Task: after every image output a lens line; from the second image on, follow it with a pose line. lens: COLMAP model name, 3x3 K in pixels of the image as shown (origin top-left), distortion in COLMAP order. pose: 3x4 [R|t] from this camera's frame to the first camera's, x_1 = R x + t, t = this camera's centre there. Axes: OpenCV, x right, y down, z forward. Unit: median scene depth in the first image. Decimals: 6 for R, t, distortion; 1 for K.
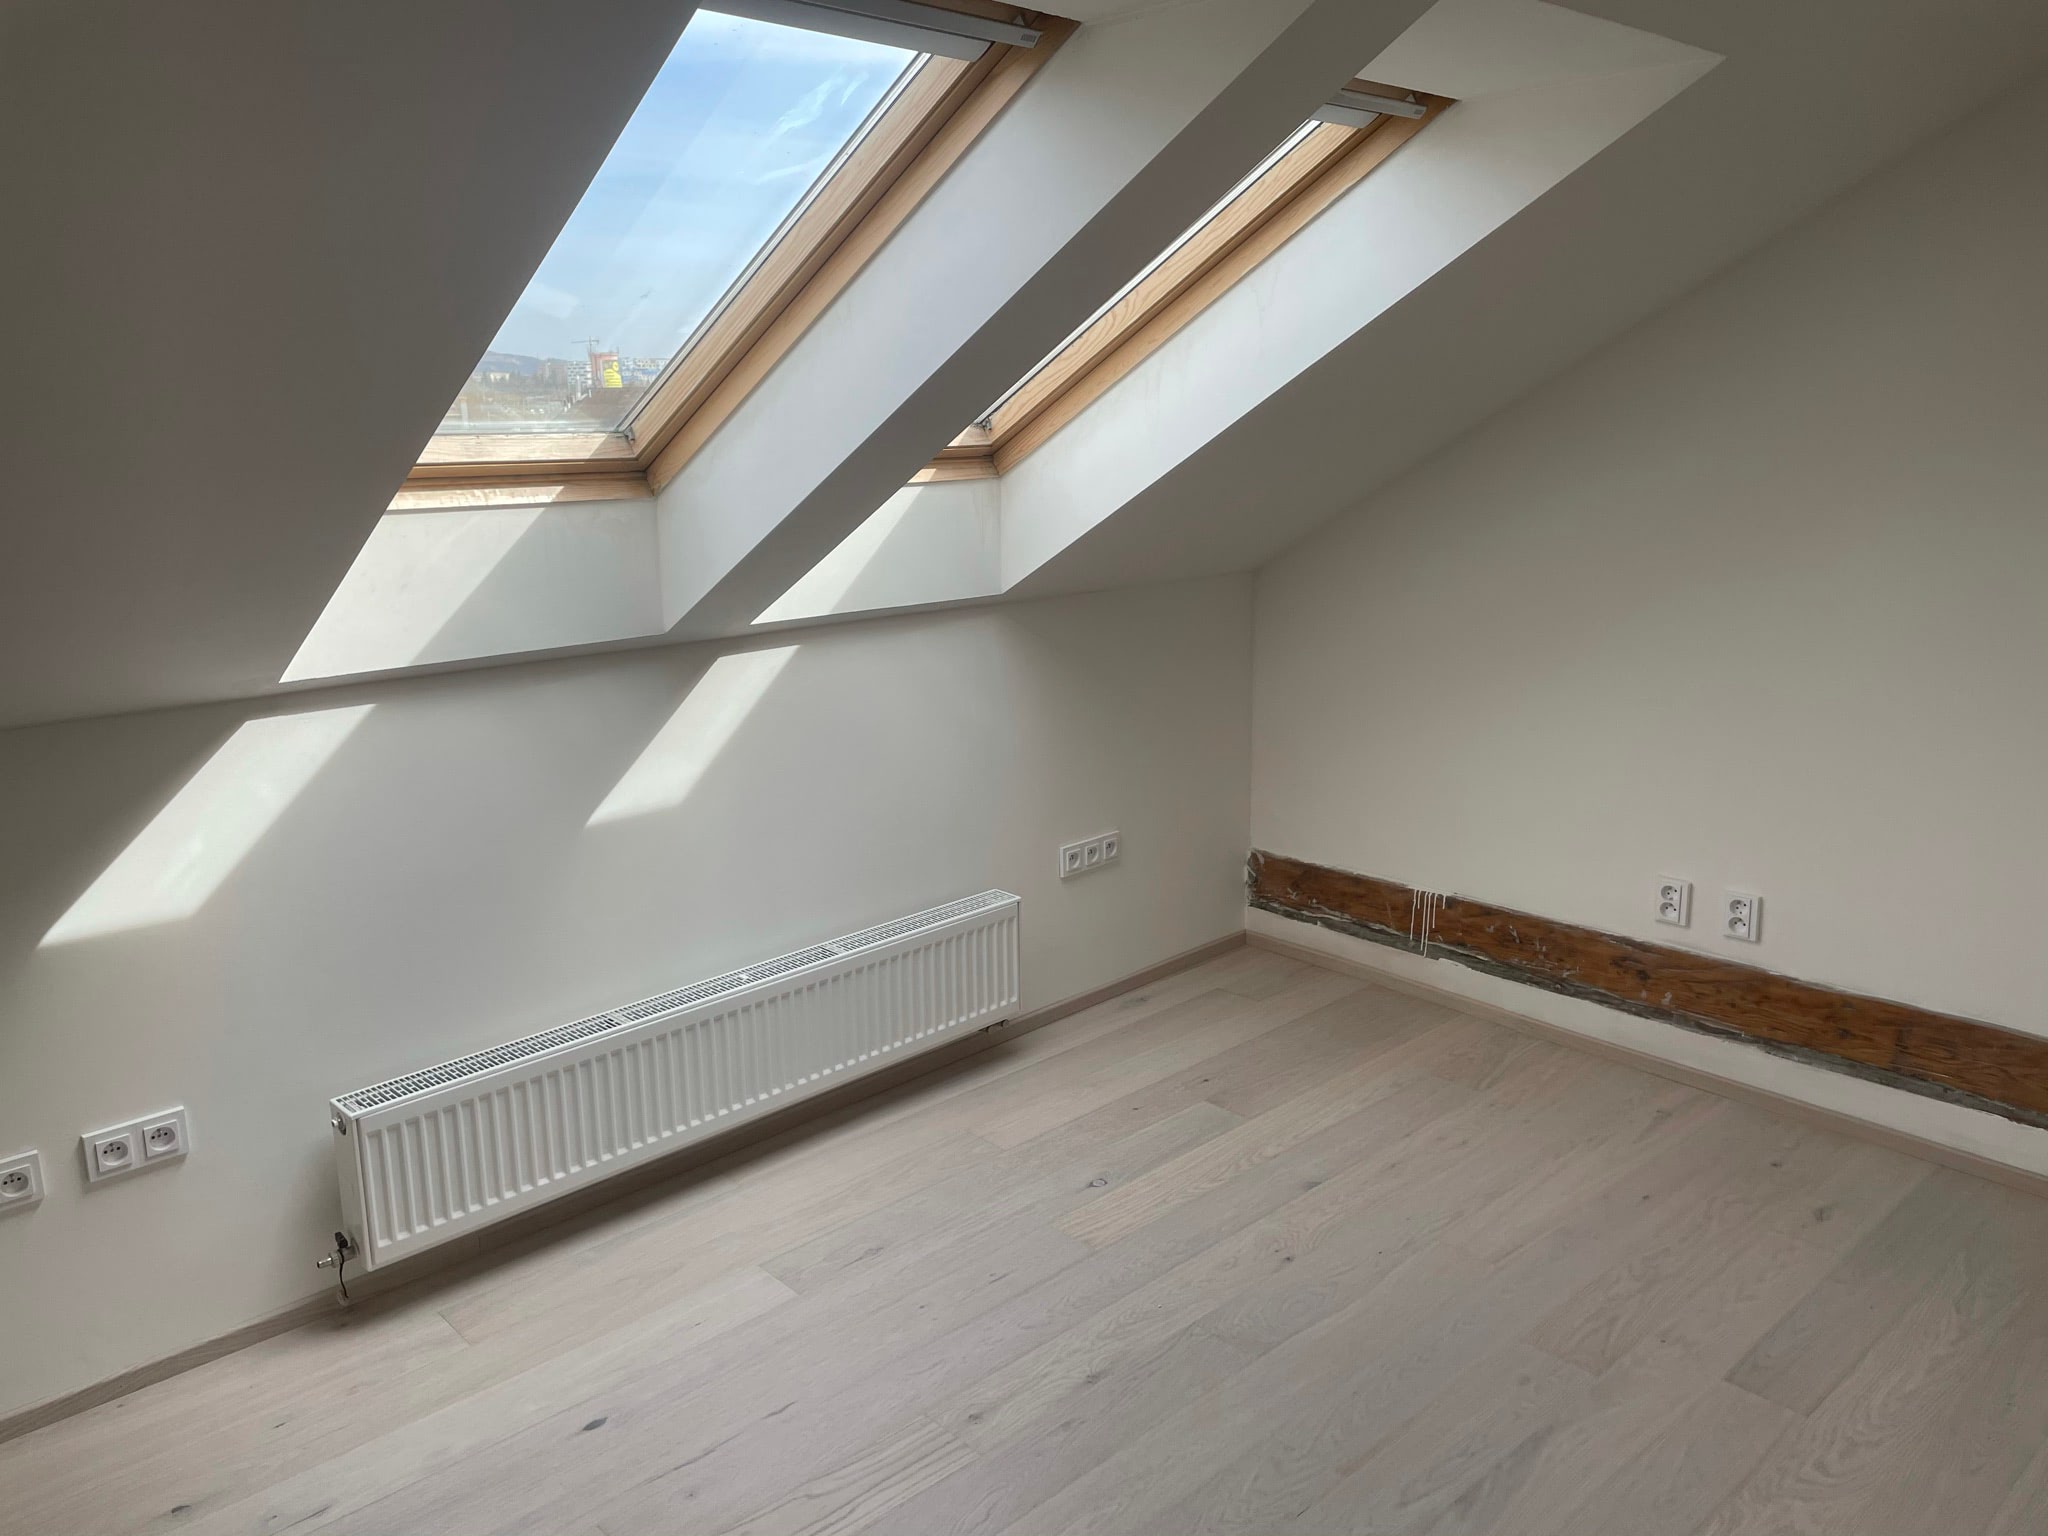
lens RADIAL K [[1545.8, 0, 1007.6], [0, 1545.8, 751.4], [0, 0, 1]] dist [0.077947, -0.085489]
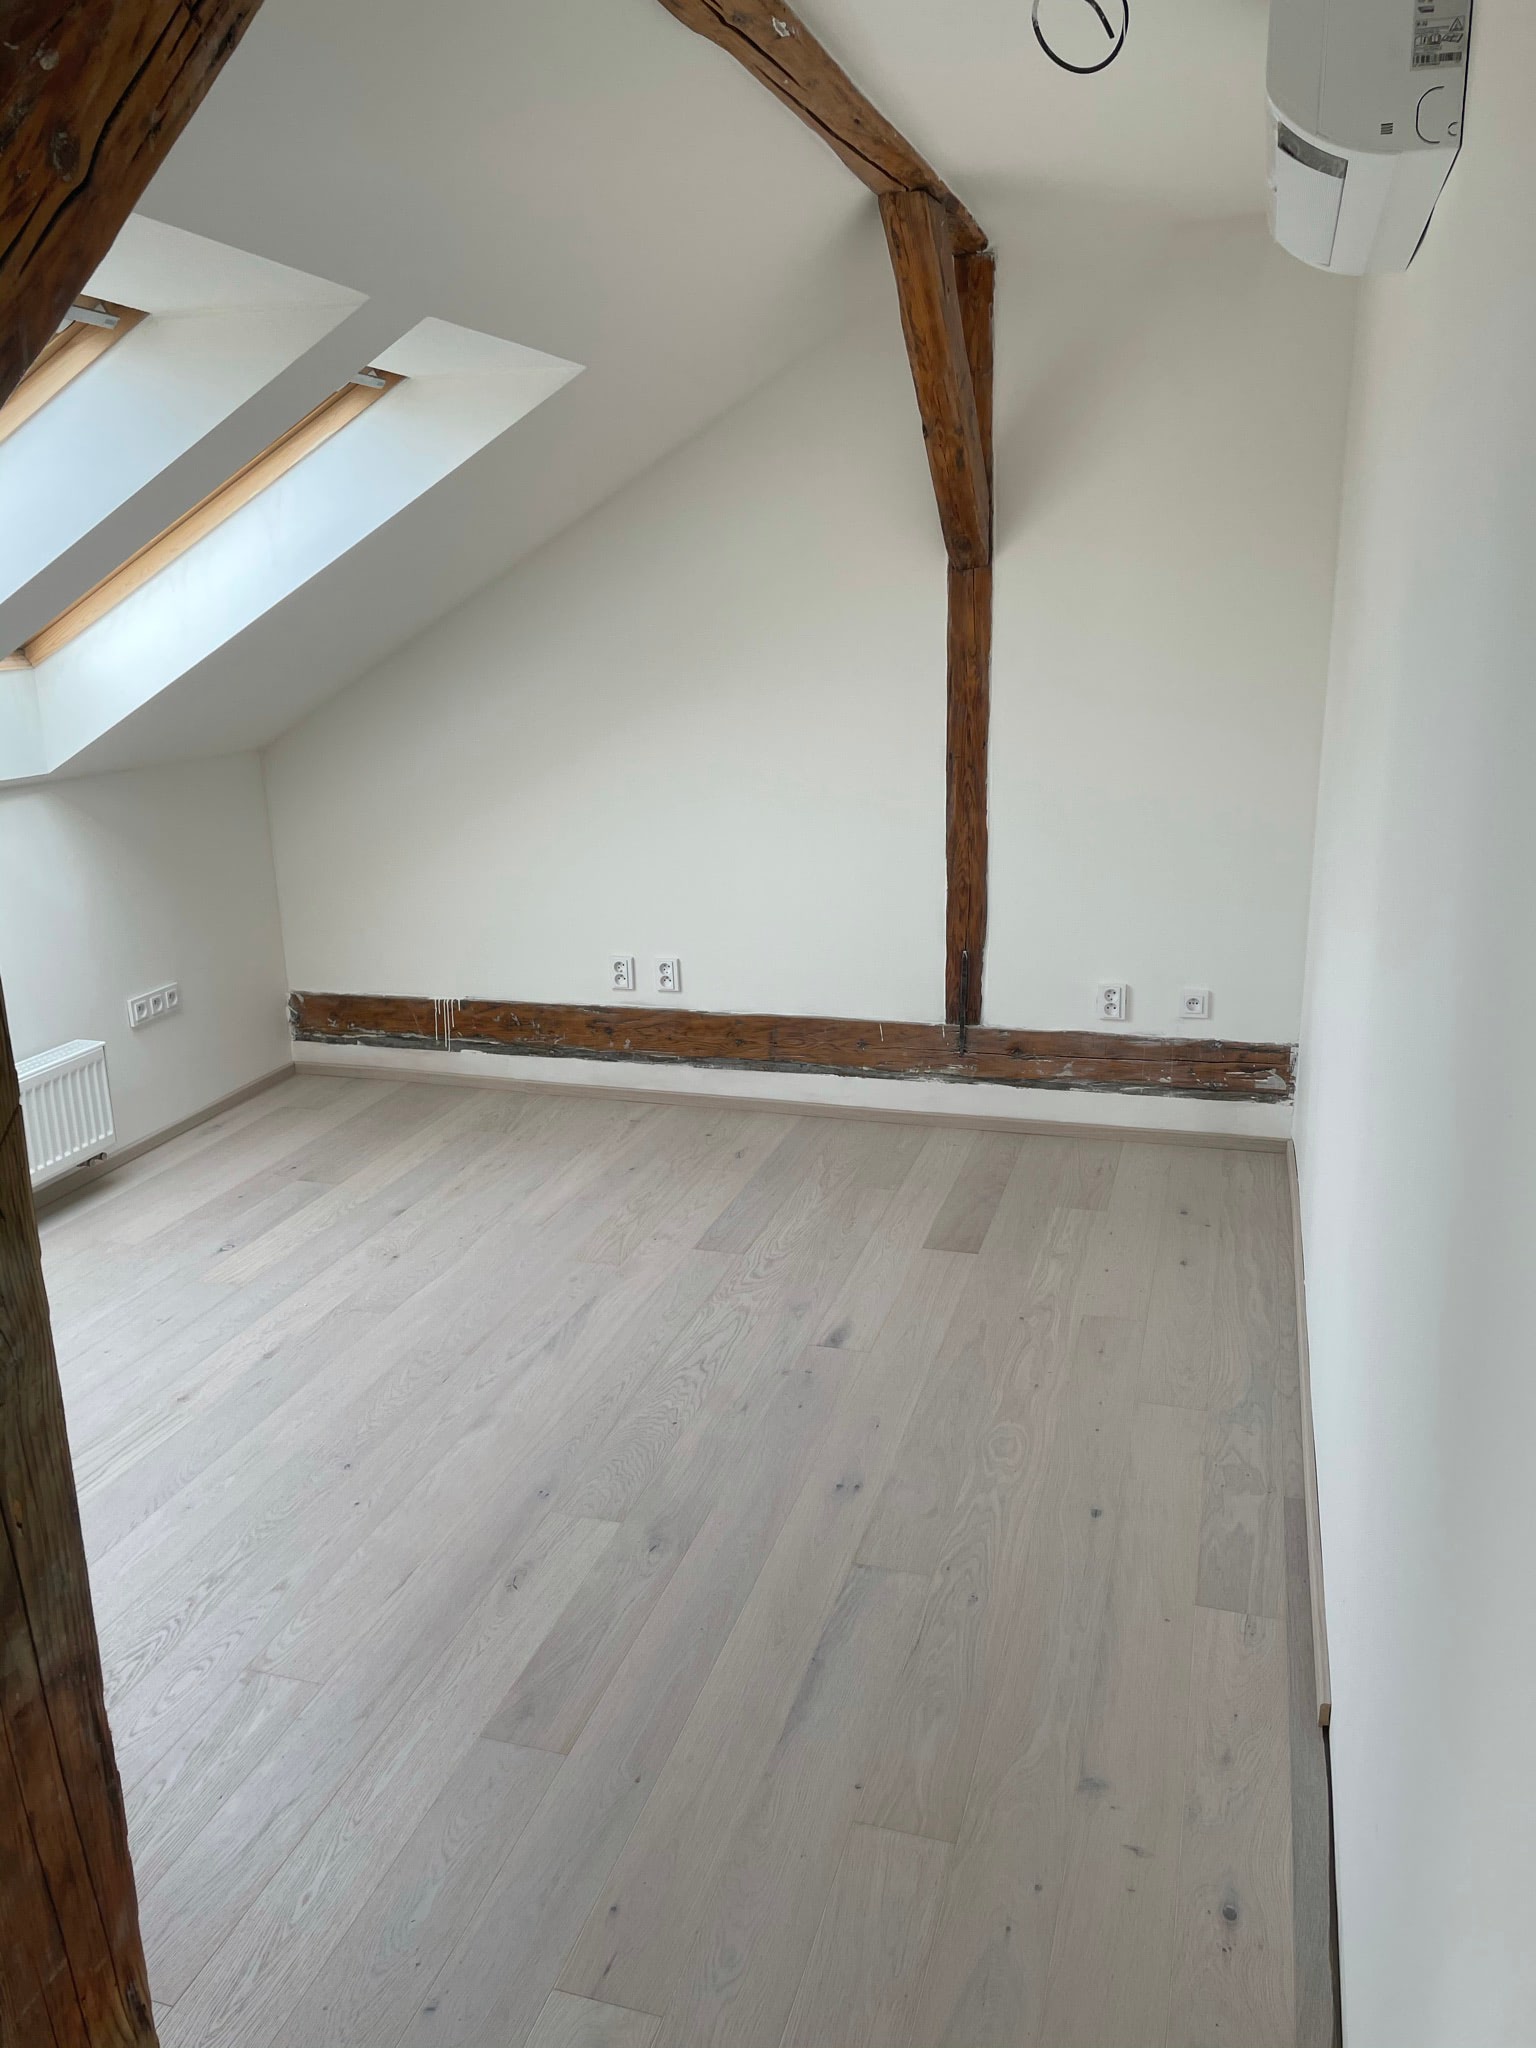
lens RADIAL K [[1545.8, 0, 765.5], [0, 1545.8, 1021.1], [0, 0, 1]] dist [0.077947, -0.085489]
pose [[0.864014, -0.136731, 0.484546, -0.128652], [0.120434, 0.990605, 0.064782, 0.064277], [-0.488851, 0.002383, 0.872364, -0.244073]]
